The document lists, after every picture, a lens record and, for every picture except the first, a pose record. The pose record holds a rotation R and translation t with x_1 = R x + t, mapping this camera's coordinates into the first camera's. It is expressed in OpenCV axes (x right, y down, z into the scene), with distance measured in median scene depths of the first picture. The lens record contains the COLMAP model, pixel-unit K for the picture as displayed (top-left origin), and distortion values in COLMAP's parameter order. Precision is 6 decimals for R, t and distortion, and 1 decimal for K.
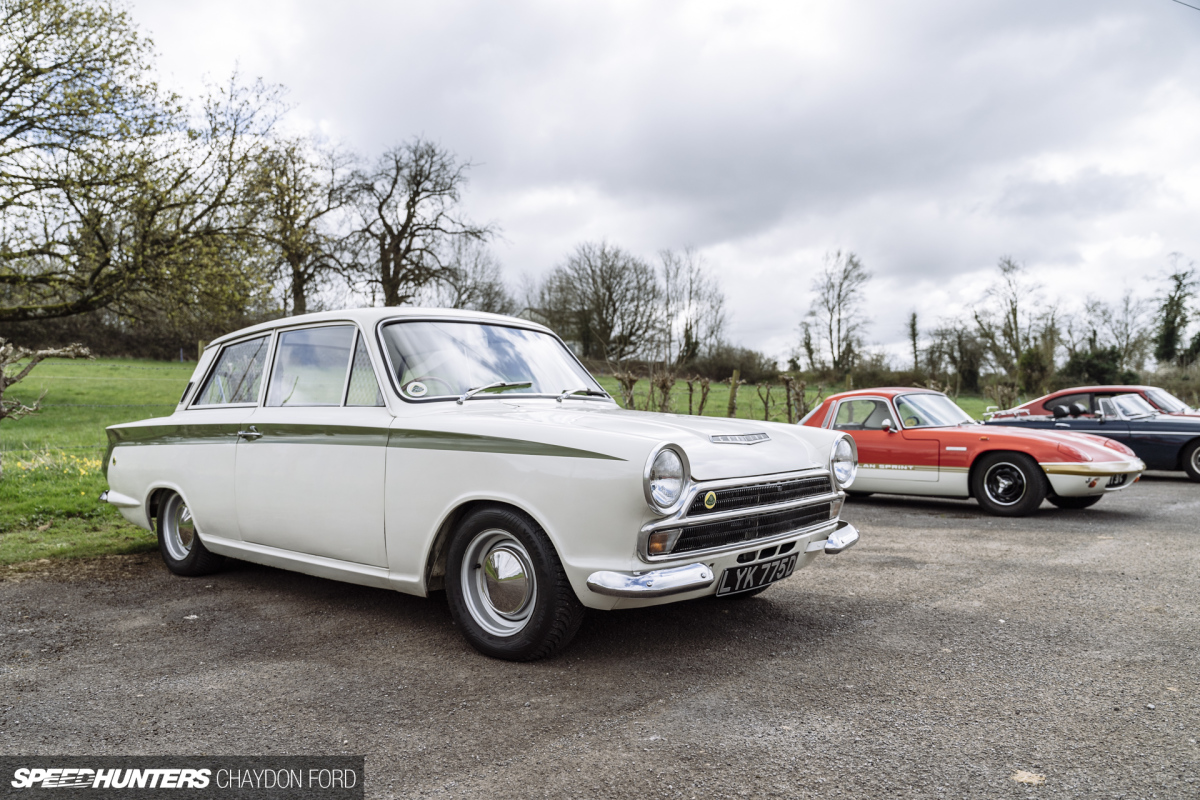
lens RADIAL K [[943.2, 0, 600.0], [0, 943.2, 400.0], [0, 0, 1]] dist [-0.001291, 0.000148]
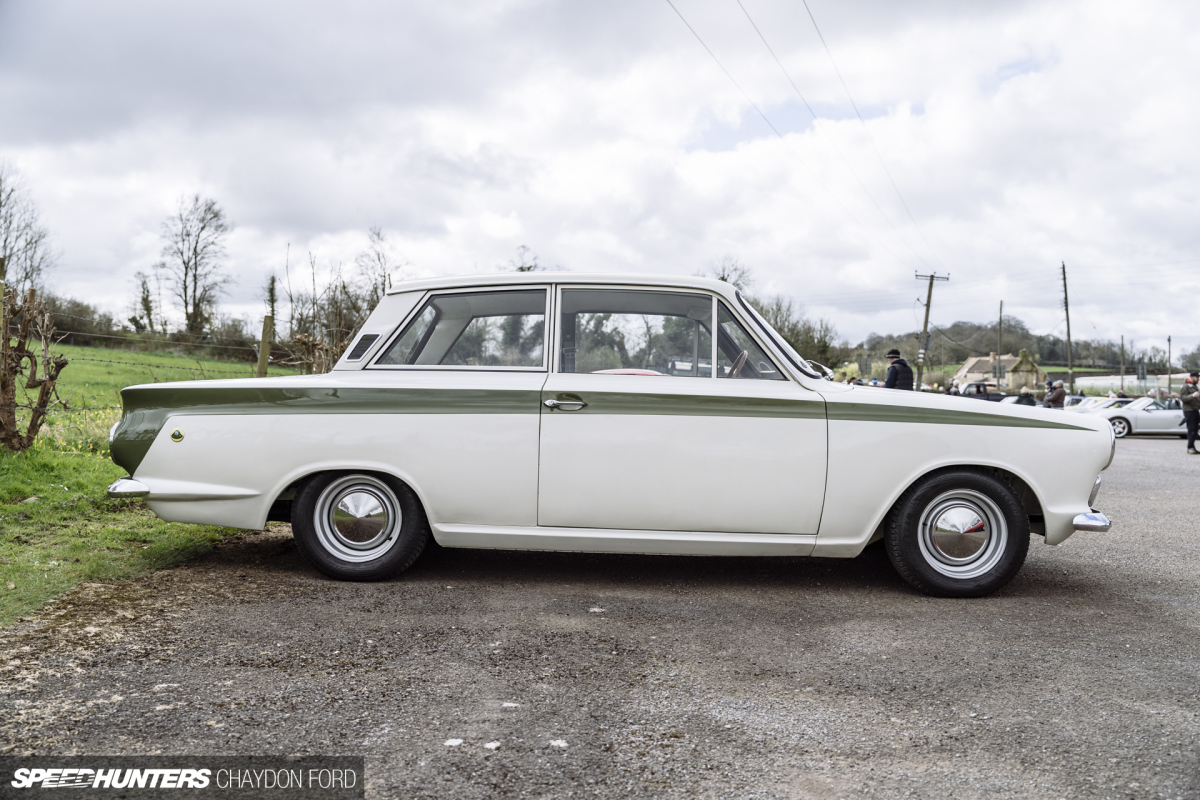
lens RADIAL K [[1078.0, 0, 600.0], [0, 1078.0, 400.0], [0, 0, 1]] dist [0.004482, 0.000388]
pose [[0.723539, 0.023190, 0.689894, -0.152499], [-0.040995, 0.999115, 0.009411, 0.003279], [-0.689065, -0.035091, 0.723849, 0.036249]]
